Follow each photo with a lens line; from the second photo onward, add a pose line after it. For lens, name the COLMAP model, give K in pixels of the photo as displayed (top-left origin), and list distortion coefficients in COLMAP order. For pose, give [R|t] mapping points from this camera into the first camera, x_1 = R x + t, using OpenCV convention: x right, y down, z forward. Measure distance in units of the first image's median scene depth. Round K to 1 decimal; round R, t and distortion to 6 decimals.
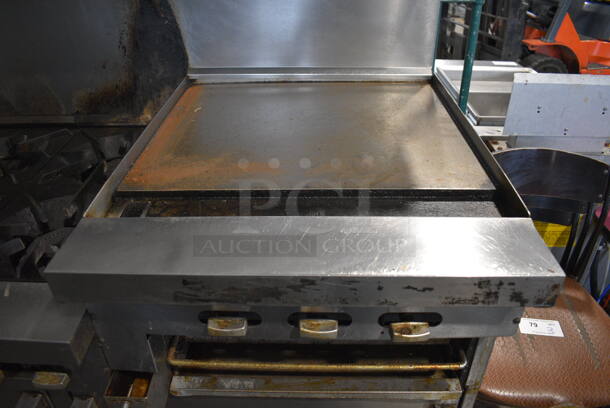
lens RADIAL K [[470.1, 0, 305.0], [0, 470.1, 204.0], [0, 0, 1]] dist [-0.094506, 0.003549]
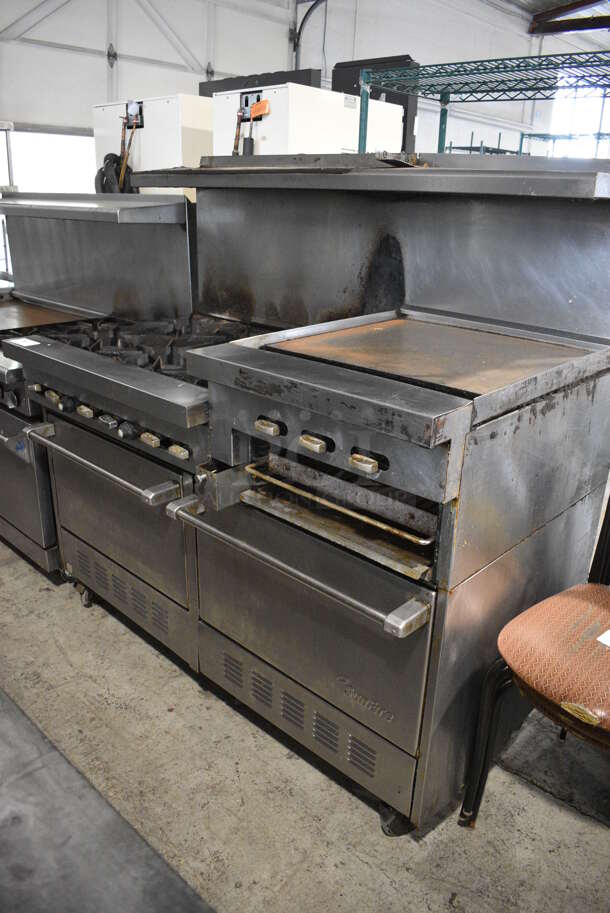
lens RADIAL K [[703.7, 0, 305.0], [0, 703.7, 456.5], [0, 0, 1]] dist [-0.094506, 0.003549]
pose [[0.729336, 0.265794, -0.630414, 0.720032], [-0.390062, 0.918563, -0.063986, 0.239938], [0.562068, 0.292568, 0.773617, -0.319572]]
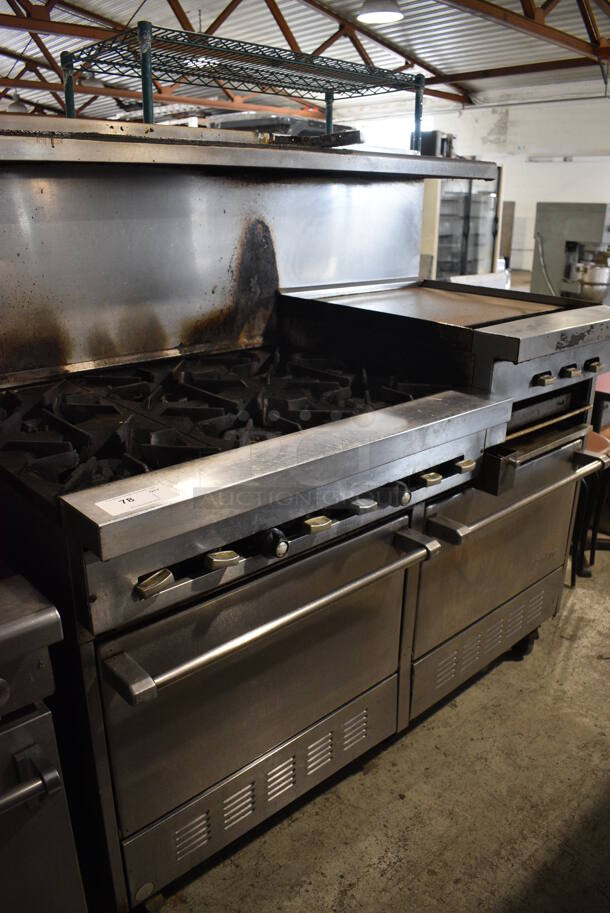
lens RADIAL K [[703.7, 0, 305.0], [0, 703.7, 456.5], [0, 0, 1]] dist [-0.094506, 0.003549]
pose [[0.729713, -0.224763, 0.645756, -1.328854], [0.354410, 0.931988, -0.076099, 0.215258], [-0.584732, 0.284393, 0.759743, -0.164789]]
